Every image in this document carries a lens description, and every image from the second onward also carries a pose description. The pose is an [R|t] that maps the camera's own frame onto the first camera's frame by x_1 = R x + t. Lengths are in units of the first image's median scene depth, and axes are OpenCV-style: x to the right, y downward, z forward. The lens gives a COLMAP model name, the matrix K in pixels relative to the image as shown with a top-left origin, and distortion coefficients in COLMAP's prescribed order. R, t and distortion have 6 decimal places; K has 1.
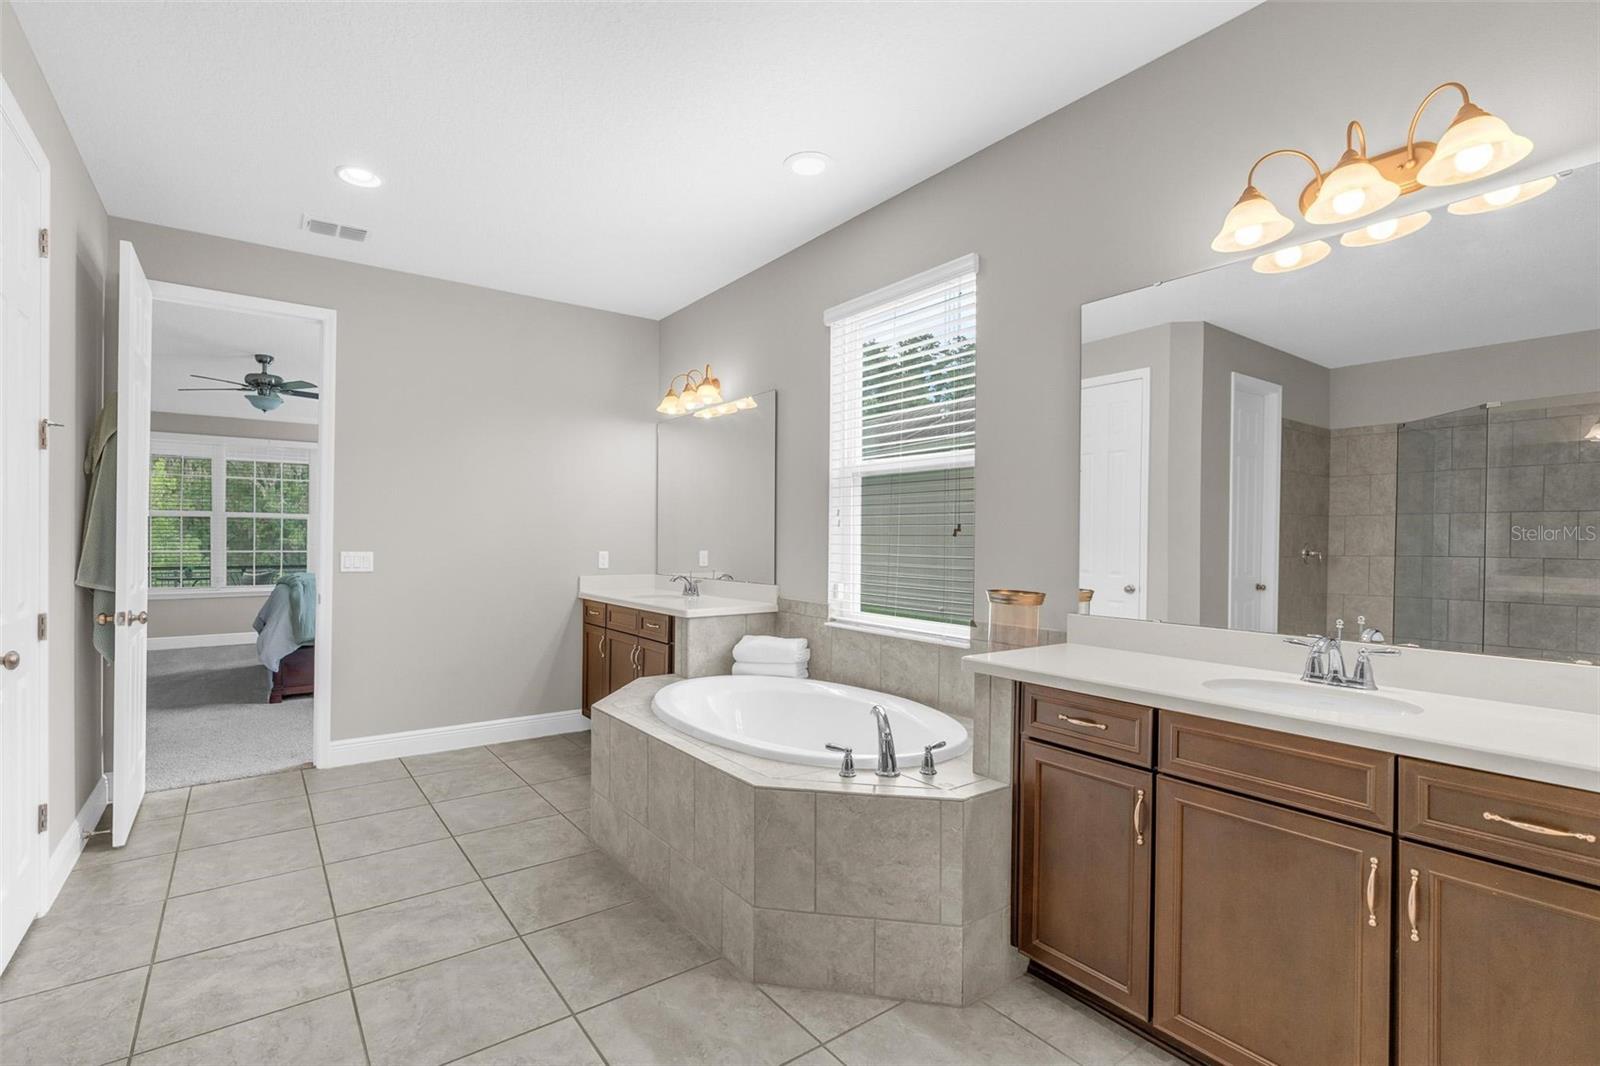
lens RADIAL K [[722.2, 0, 743.9], [0, 722.2, 538.0], [0, 0, 1]] dist [0.001087, 0.000144]
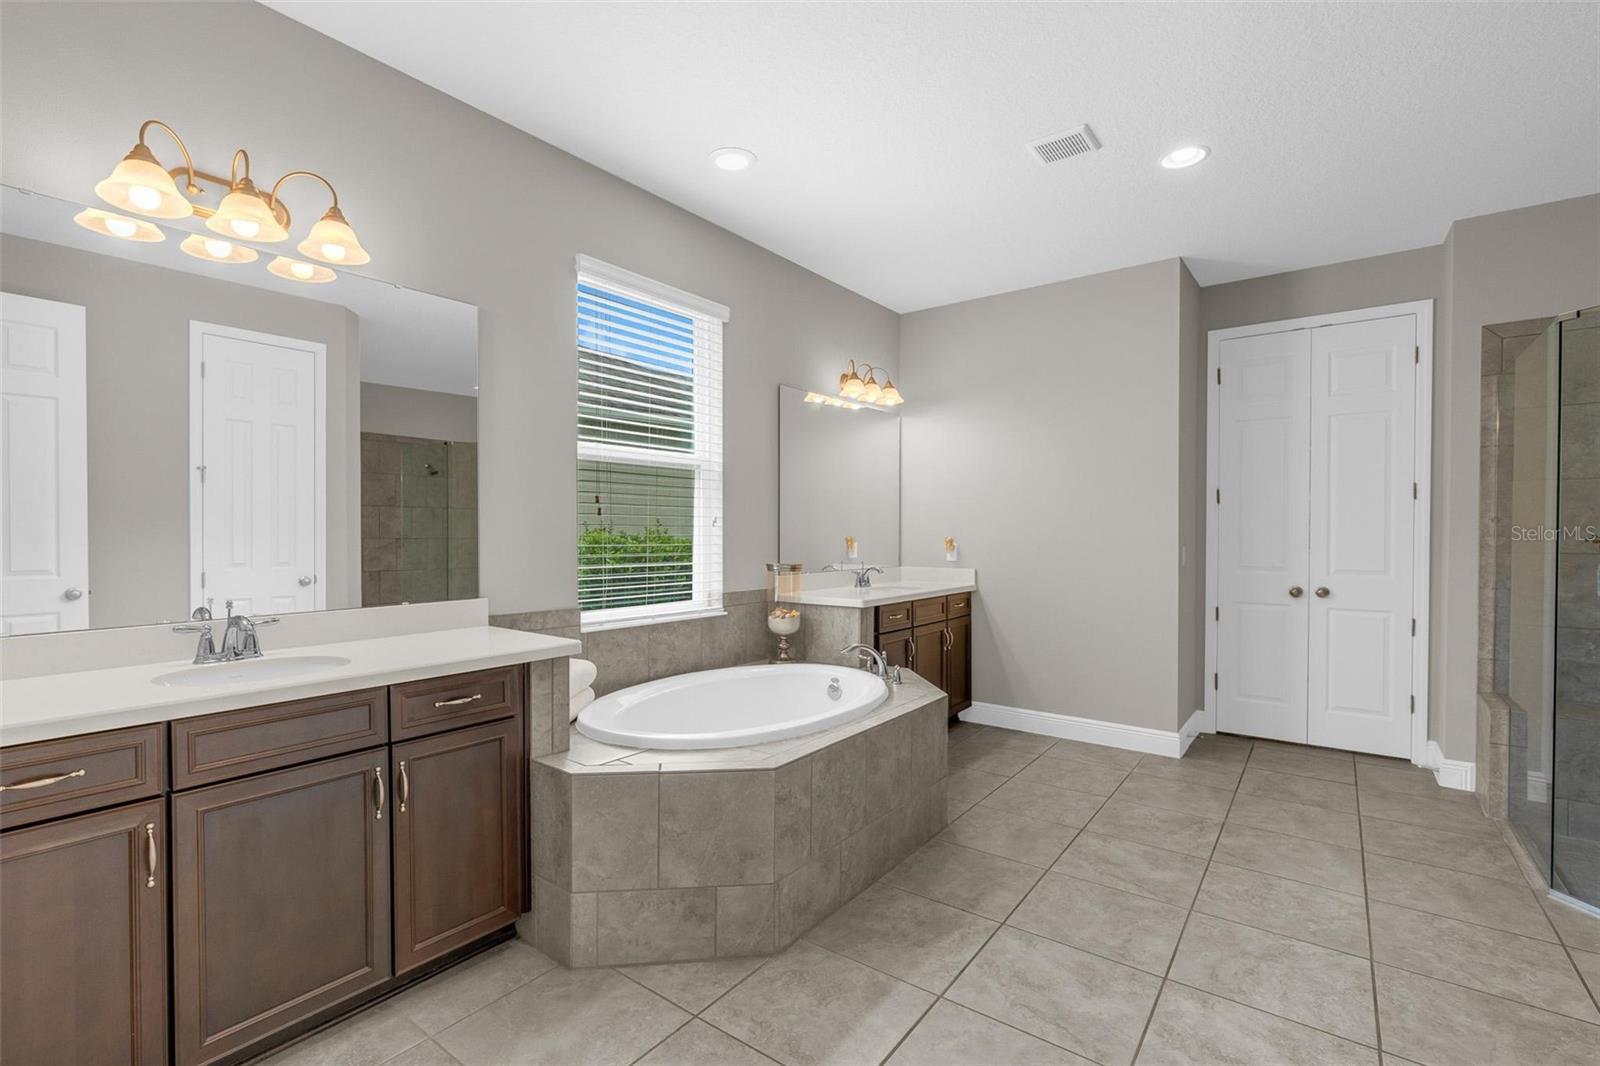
lens RADIAL K [[731.6, 0, 779.3], [0, 731.6, 538.6], [0, 0, 1]] dist [-0.020608, 0.006736]
pose [[-0.311103, -0.019126, 0.950184, -1.108649], [-0.004413, 0.999816, 0.018680, -0.006497], [-0.950366, 0.001618, -0.311130, 1.528185]]
